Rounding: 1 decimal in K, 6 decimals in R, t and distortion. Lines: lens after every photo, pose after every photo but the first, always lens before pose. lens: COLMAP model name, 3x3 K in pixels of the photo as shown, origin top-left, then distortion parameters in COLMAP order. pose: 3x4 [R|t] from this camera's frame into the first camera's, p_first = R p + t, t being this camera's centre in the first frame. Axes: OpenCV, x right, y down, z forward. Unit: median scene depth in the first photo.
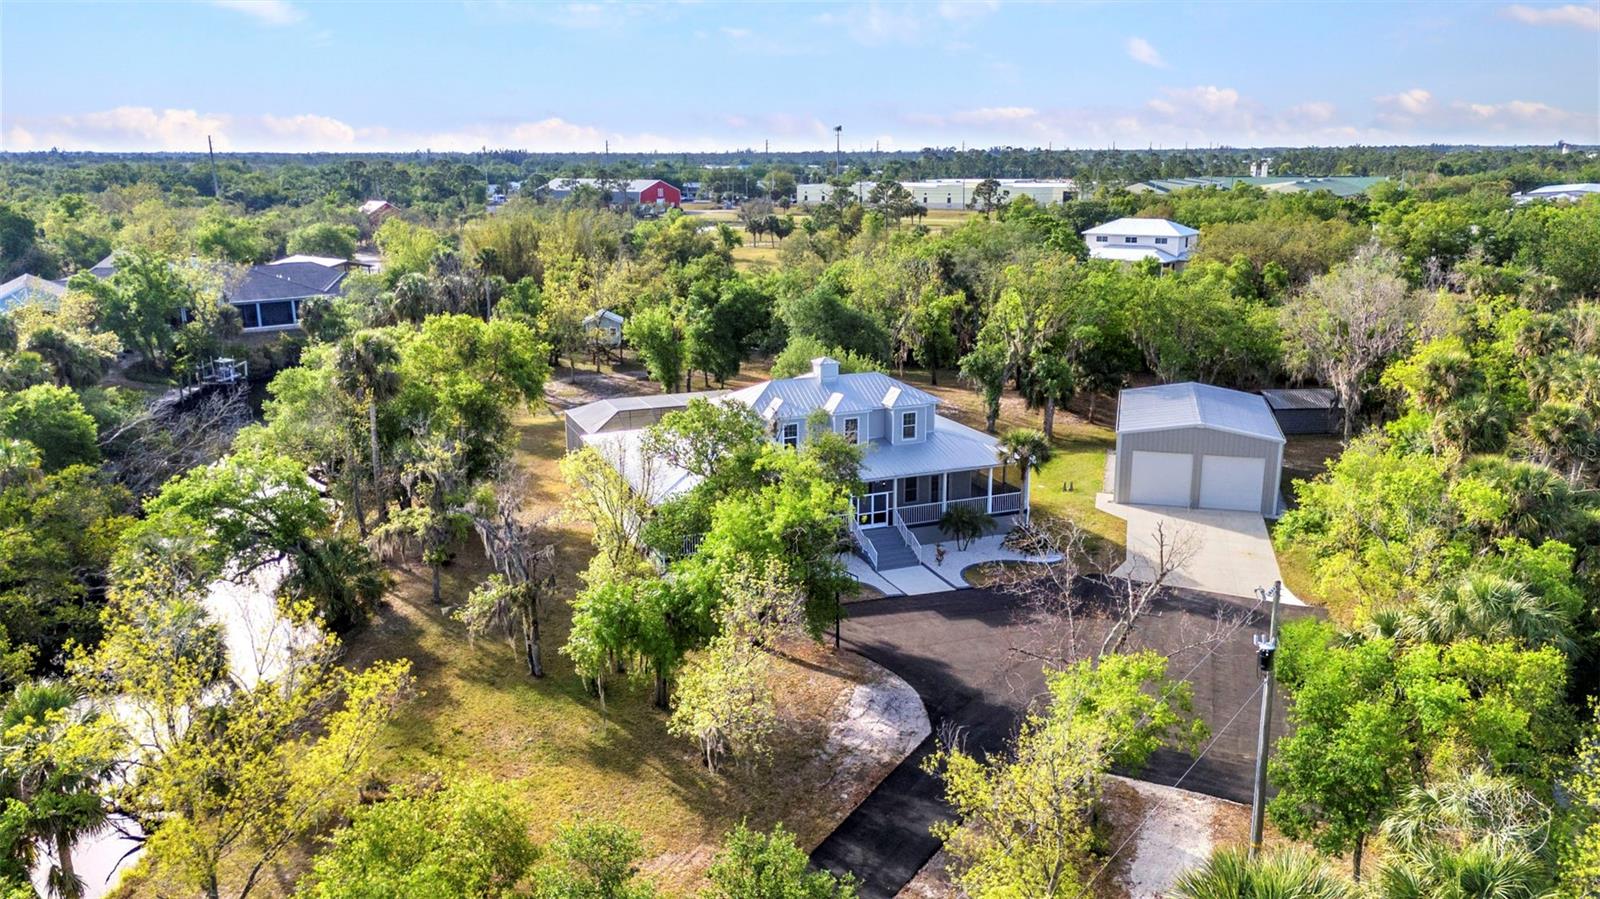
lens RADIAL K [[1169.0, 0, 800.0], [0, 1169.0, 449.5], [0, 0, 1]] dist [0.080155, -0.084090]
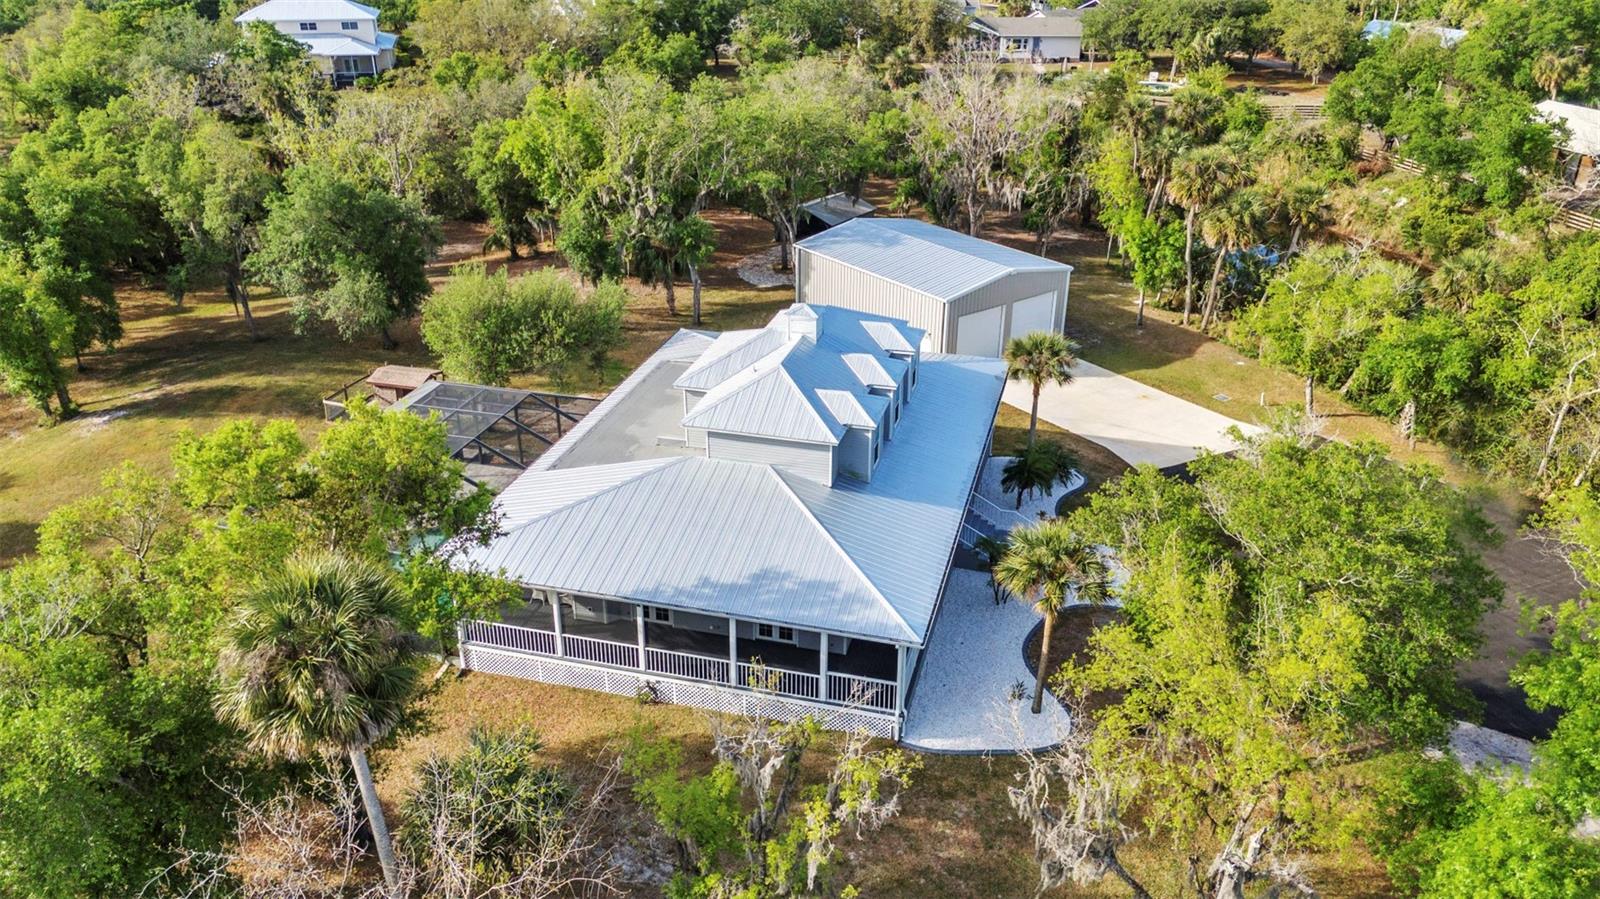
lens RADIAL K [[1169.0, 0, 800.0], [0, 1169.0, 449.5], [0, 0, 1]] dist [0.080155, -0.084090]
pose [[0.615259, -0.335829, 0.713214, -0.333437], [0.190189, 0.941231, 0.279127, -0.132058], [-0.765039, -0.036090, 0.642972, 0.422352]]
